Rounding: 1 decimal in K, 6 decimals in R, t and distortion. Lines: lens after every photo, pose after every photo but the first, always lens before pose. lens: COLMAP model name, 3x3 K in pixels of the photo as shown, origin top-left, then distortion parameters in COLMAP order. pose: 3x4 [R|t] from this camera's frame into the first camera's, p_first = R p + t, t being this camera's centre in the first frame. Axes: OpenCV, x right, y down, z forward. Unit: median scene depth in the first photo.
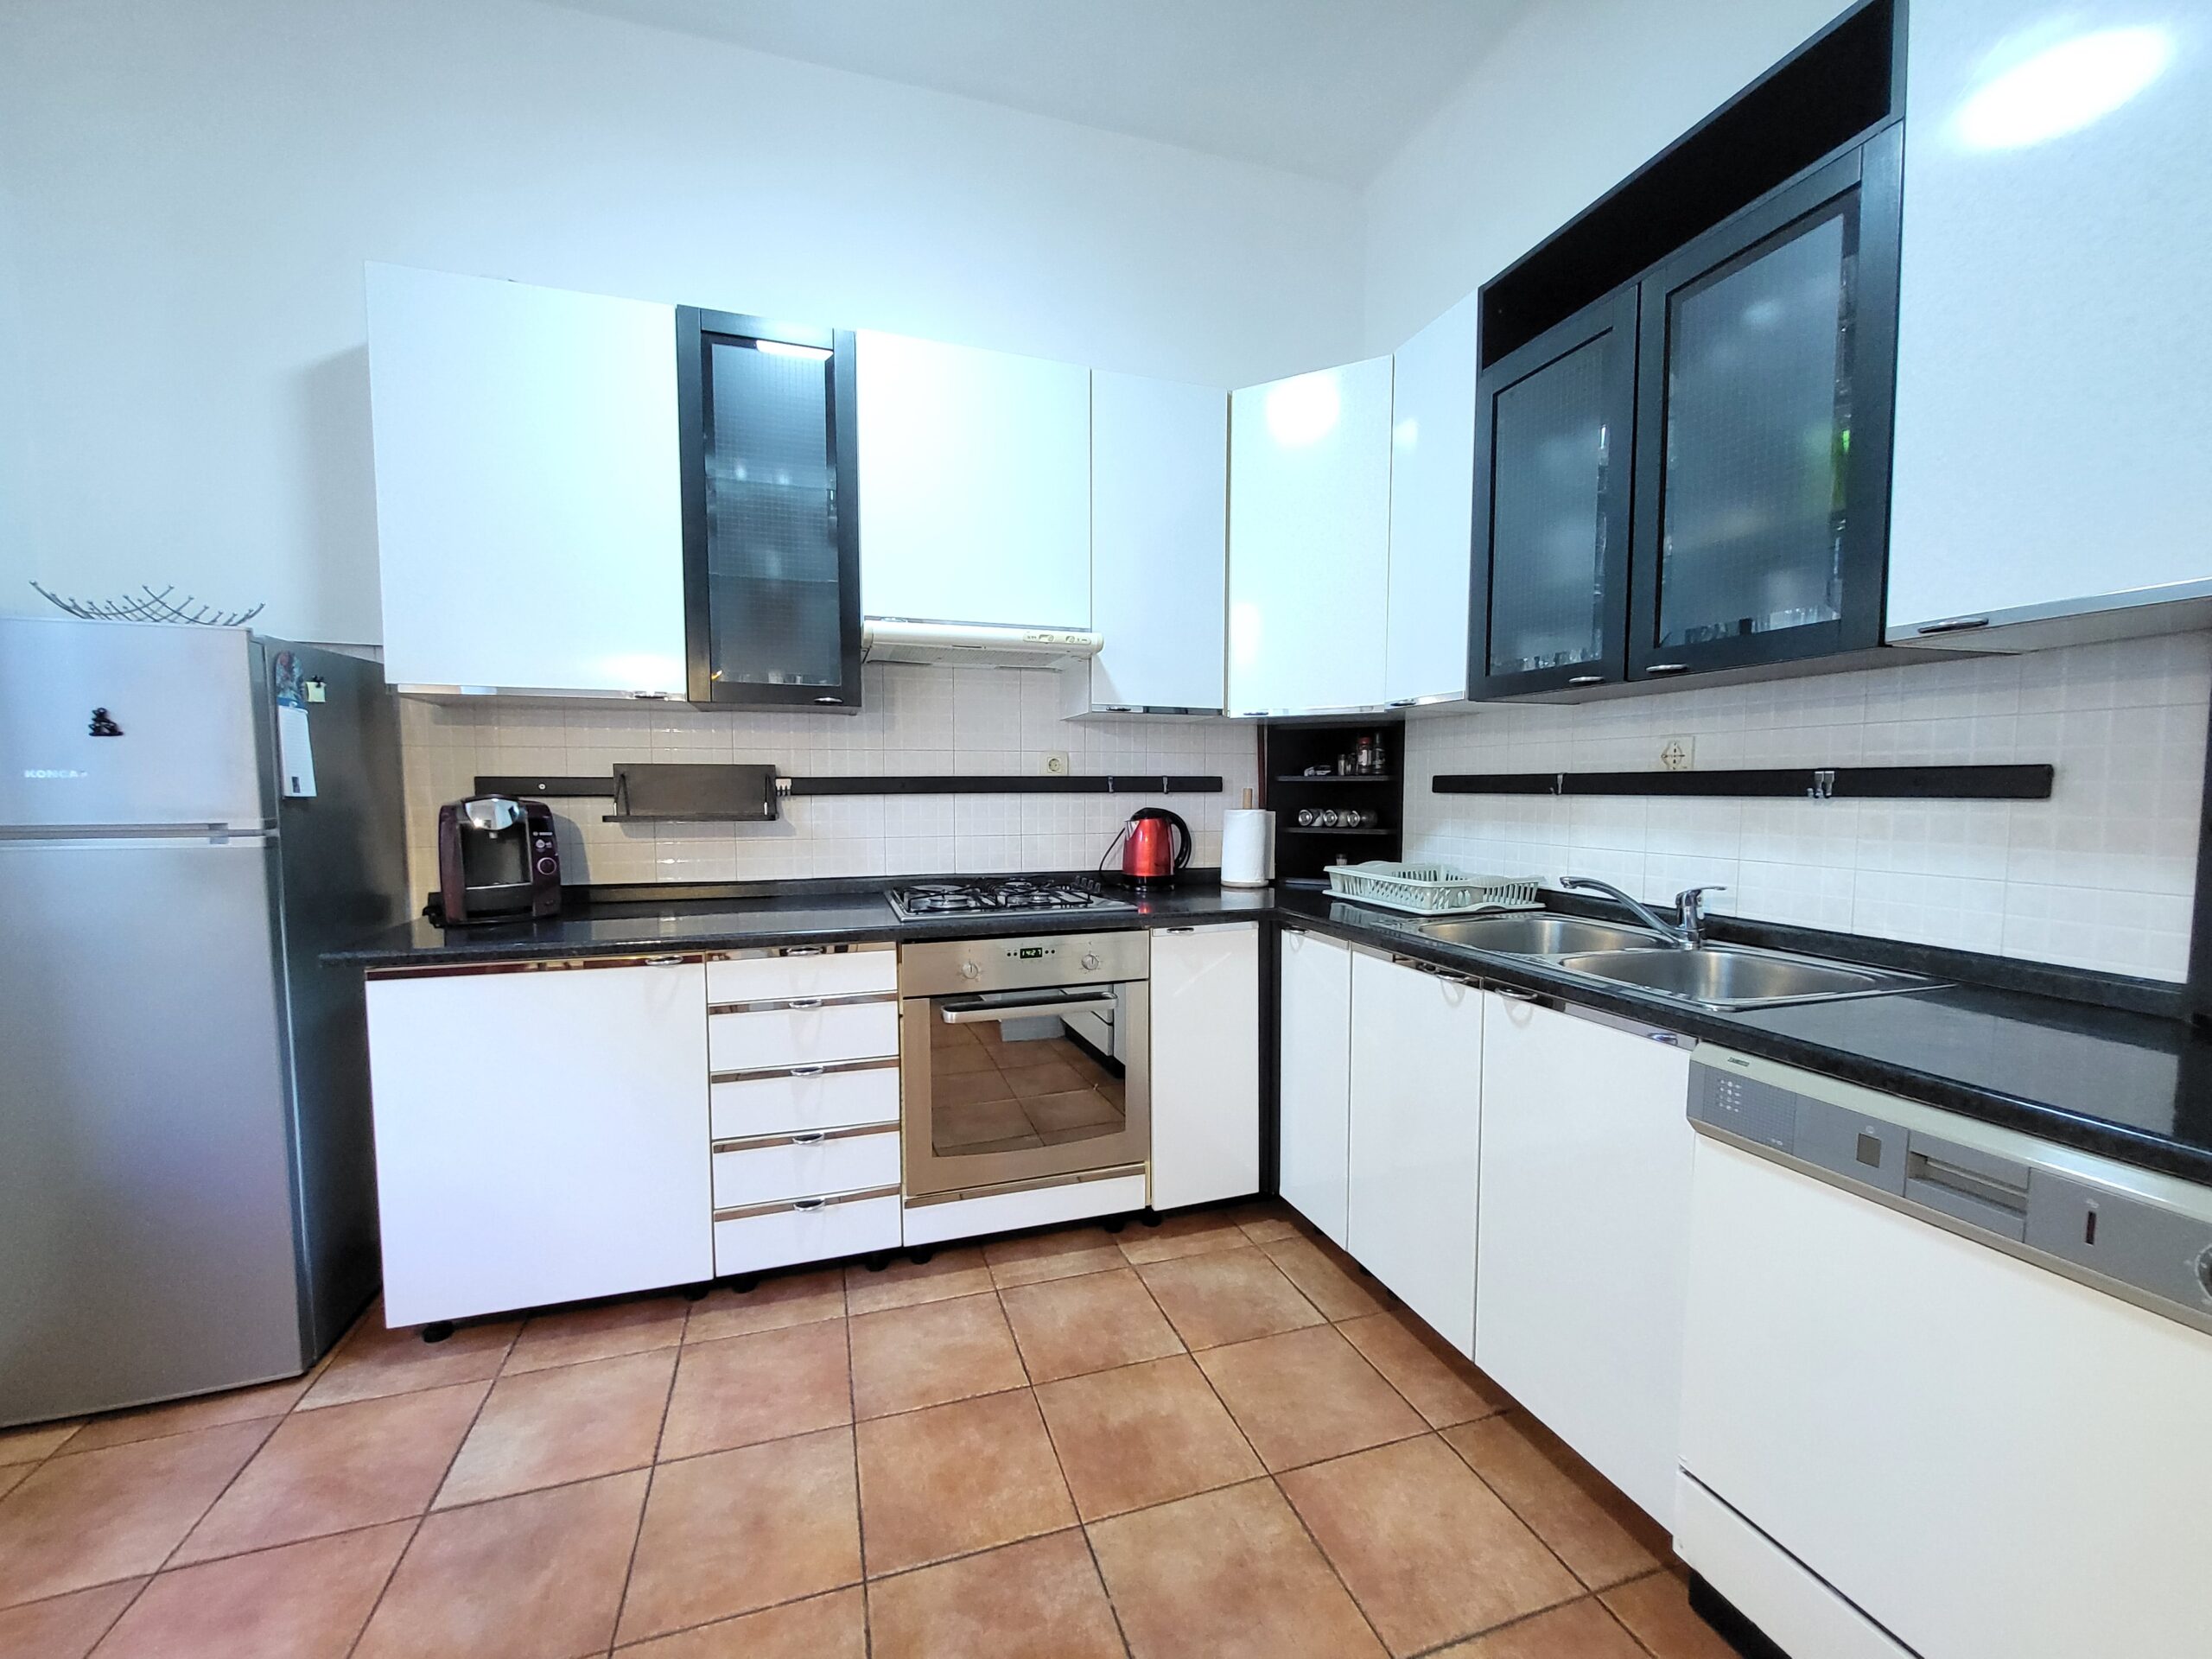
lens RADIAL K [[882.2, 0, 1097.1], [0, 882.2, 838.3], [0, 0, 1]] dist [-0.010186, 0.000117]
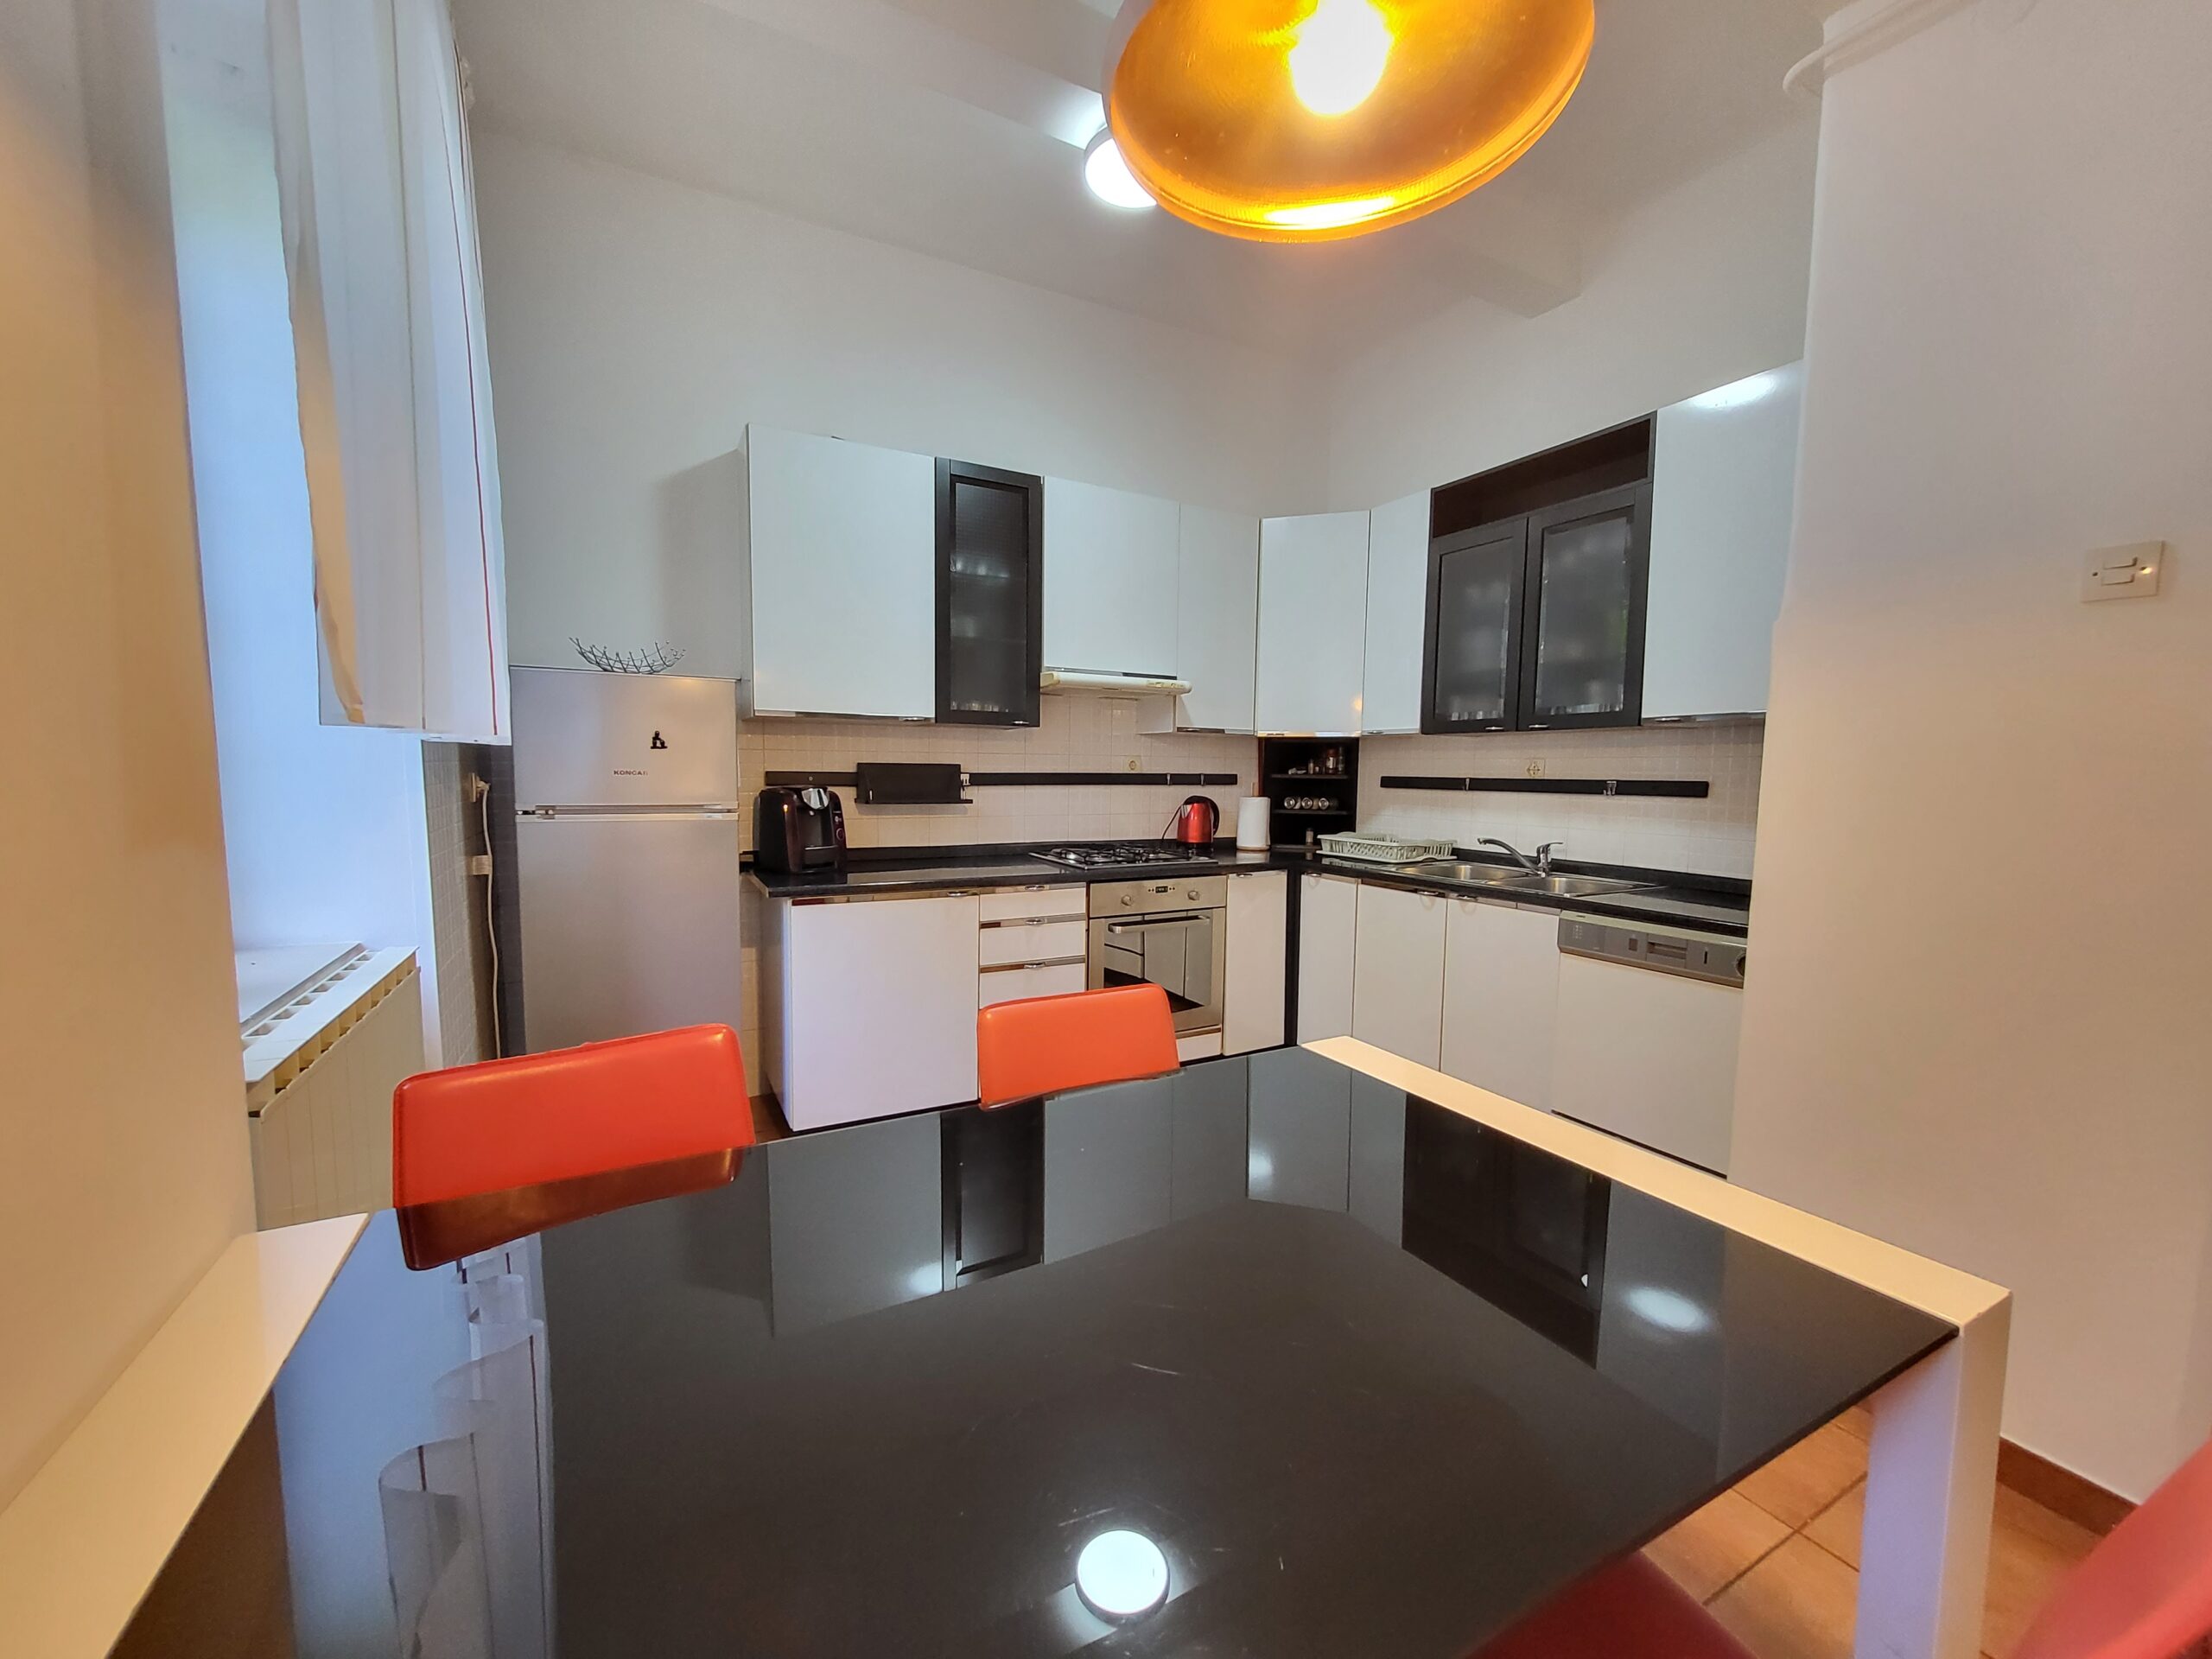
lens RADIAL K [[878.6, 0, 1106.0], [0, 878.6, 829.5], [0, 0, 1]] dist [0.000088, -0.000010]
pose [[0.982081, -0.000497, 0.188460, -0.443322], [-0.001708, 0.999932, 0.011539, 0.005755], [-0.188453, -0.011655, 0.982013, -0.488012]]
